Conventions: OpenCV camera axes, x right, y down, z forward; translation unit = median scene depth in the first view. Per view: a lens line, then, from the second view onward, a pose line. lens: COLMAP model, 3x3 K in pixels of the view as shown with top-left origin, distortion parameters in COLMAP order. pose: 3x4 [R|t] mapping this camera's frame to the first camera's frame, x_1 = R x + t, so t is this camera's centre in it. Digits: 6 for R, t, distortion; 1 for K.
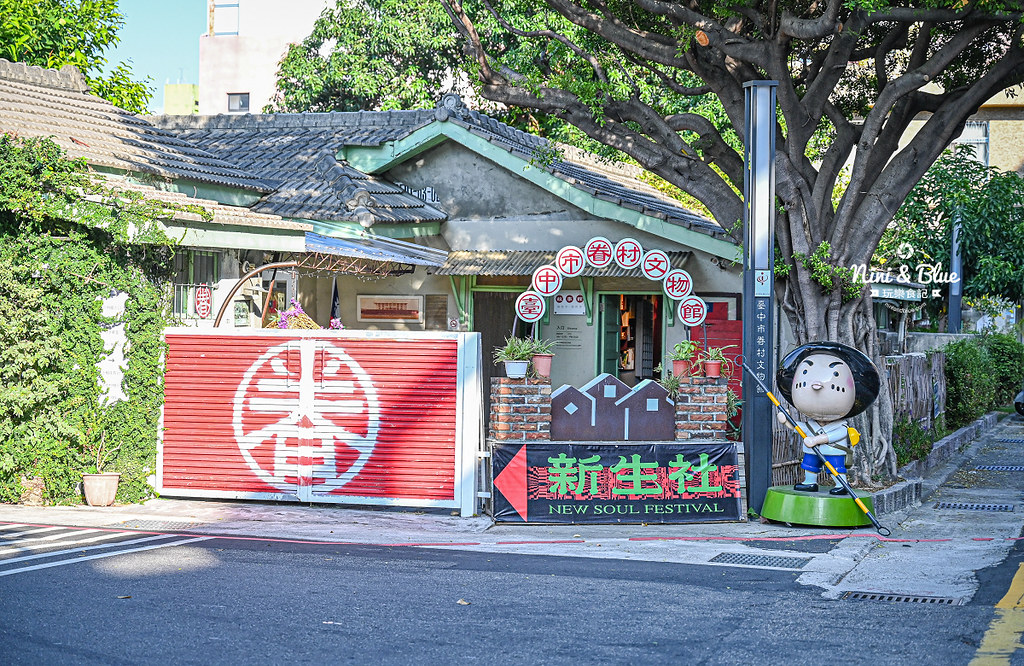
lens RADIAL K [[2103.4, 0, 512.0], [0, 2103.4, 333.0], [0, 0, 1]] dist [0.067714, -0.073425]
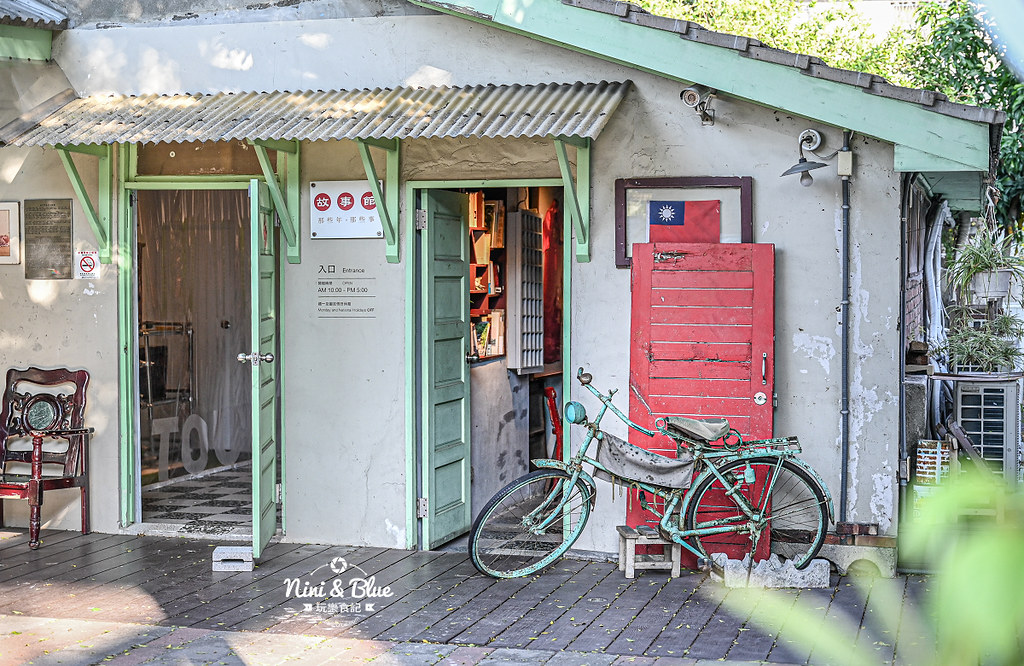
lens RADIAL K [[1385.7, 0, 512.0], [0, 1385.7, 333.0], [0, 0, 1]] dist [-0.008355, -0.004507]
pose [[0.999036, -0.019228, 0.039474, 0.057637], [0.017584, 0.998980, 0.041583, -0.000683], [-0.040233, -0.040848, 0.998355, 0.834862]]
